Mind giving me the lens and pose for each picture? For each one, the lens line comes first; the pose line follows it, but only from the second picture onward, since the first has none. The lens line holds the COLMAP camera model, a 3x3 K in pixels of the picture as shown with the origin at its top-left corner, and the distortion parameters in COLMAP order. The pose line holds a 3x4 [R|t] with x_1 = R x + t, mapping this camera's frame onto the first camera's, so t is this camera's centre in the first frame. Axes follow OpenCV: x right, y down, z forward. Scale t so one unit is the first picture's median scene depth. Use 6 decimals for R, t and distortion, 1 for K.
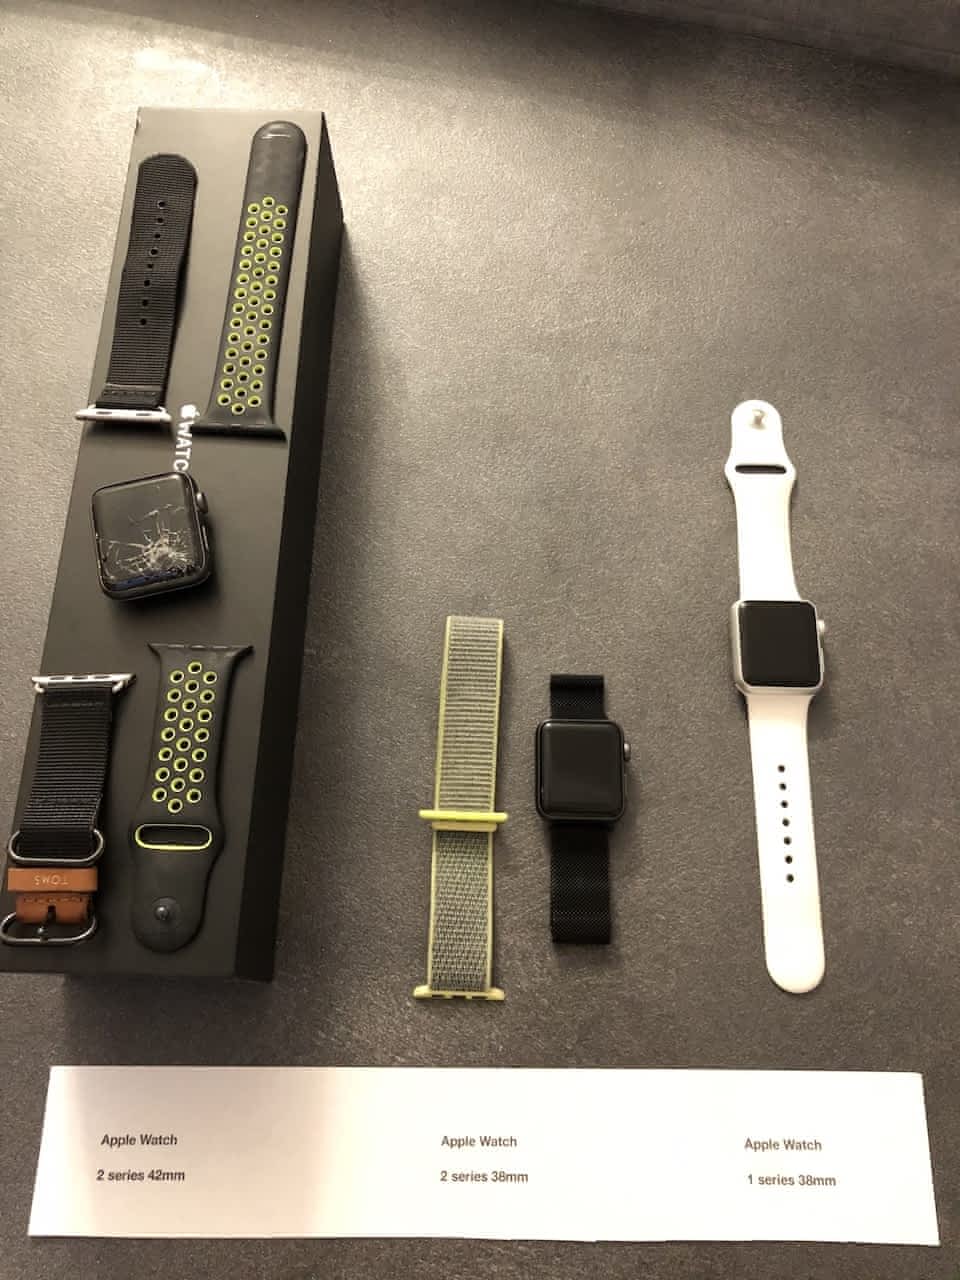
lens RADIAL K [[1040.7, 0, 486.0], [0, 1040.7, 636.2], [0, 0, 1]] dist [0.005378, -0.005721]
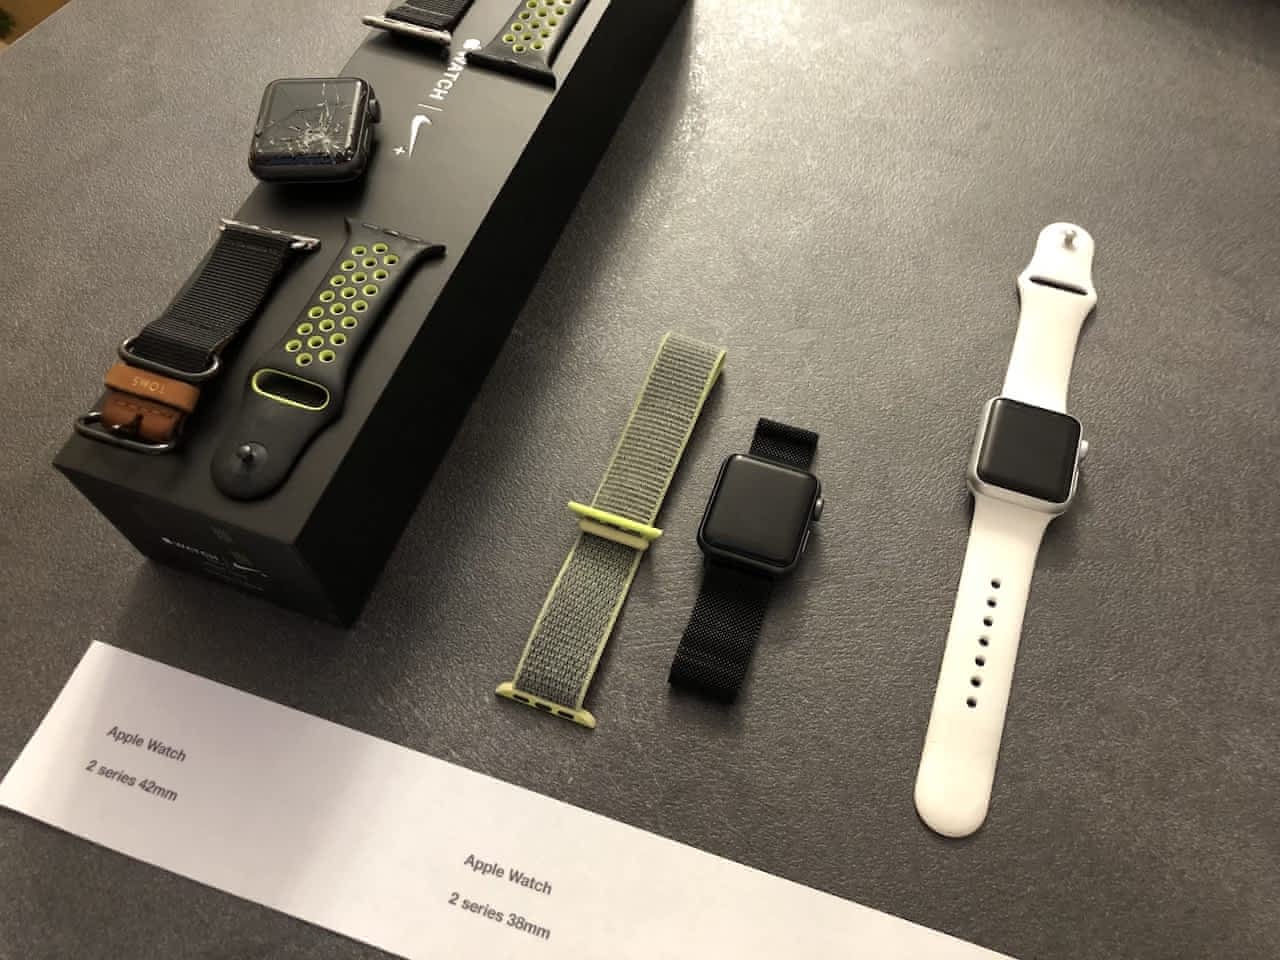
lens RADIAL K [[1037.5, 0, 646.7], [0, 1037.5, 477.6], [0, 0, 1]] dist [0.008687, -0.001219]
pose [[0.949540, 0.270078, -0.159471, 0.133240], [-0.293469, 0.944462, -0.147876, 0.261194], [0.110677, 0.187214, 0.976064, 0.145664]]
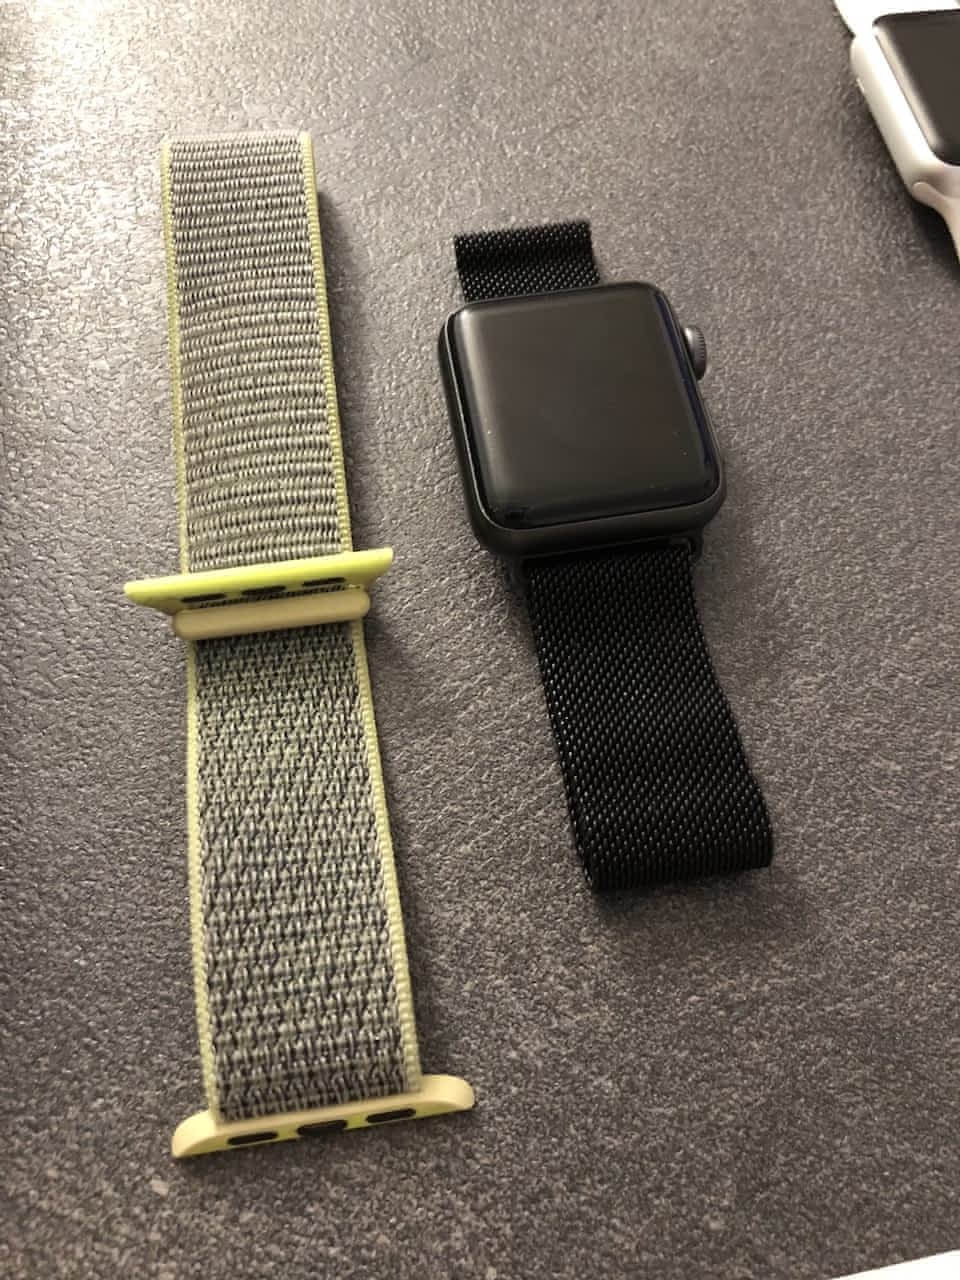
lens RADIAL K [[1083.9, 0, 491.8], [0, 1083.9, 640.6], [0, 0, 1]] dist [-0.014253, -0.004970]
pose [[0.981742, -0.163765, 0.096761, 0.013807], [0.171929, 0.981600, -0.083073, 0.235667], [-0.081376, 0.098193, 0.991835, 0.654645]]
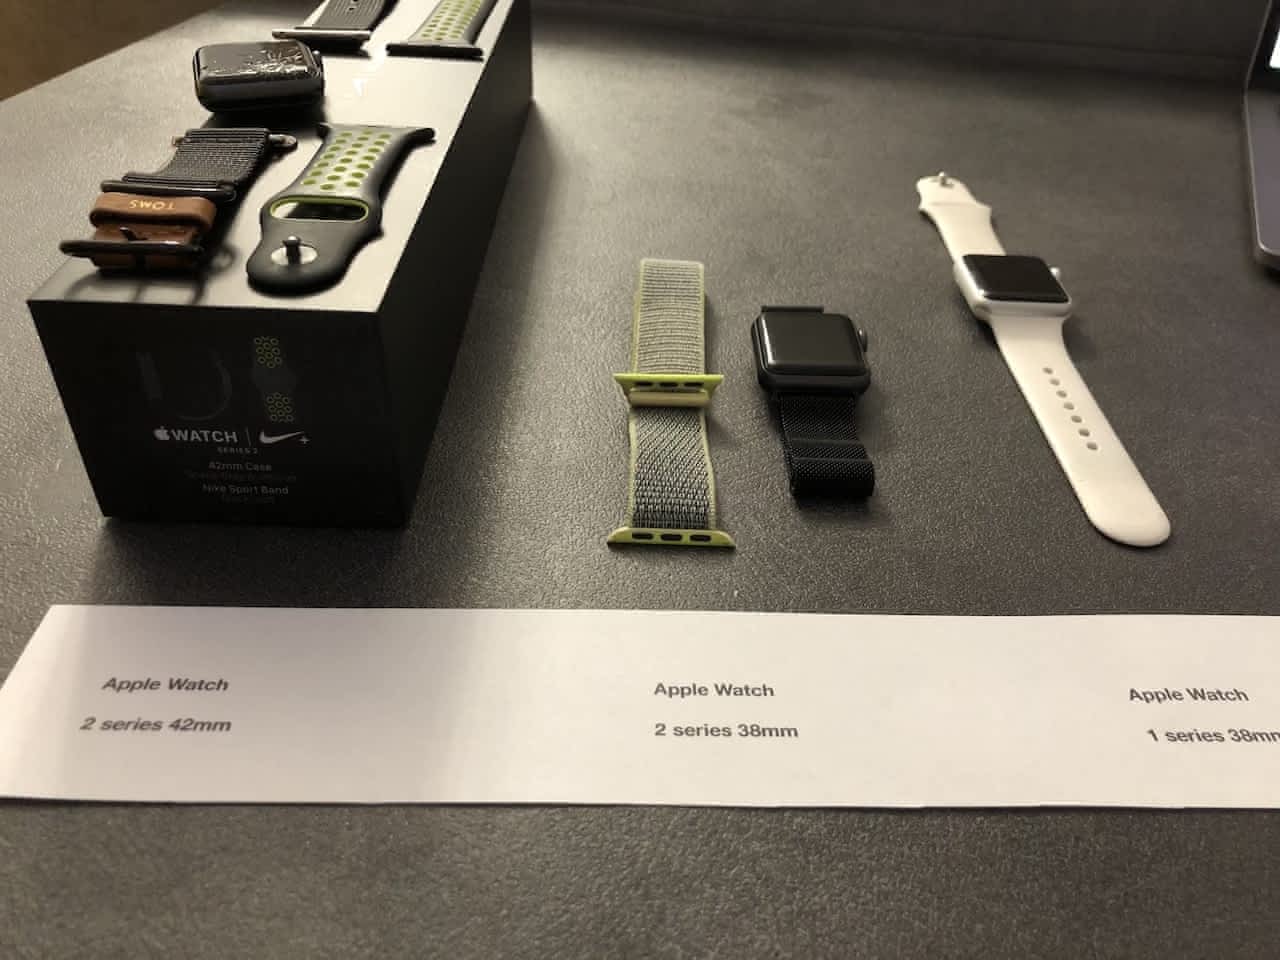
lens RADIAL K [[1040.7, 0, 640.0], [0, 1040.7, 480.0], [0, 0, 1]] dist [0.005378, -0.005721]
pose [[0.999157, 0.020268, 0.035701, -0.070836], [0.002130, 0.842861, -0.538127, 0.668435], [-0.040998, 0.537749, 0.842107, 0.374851]]
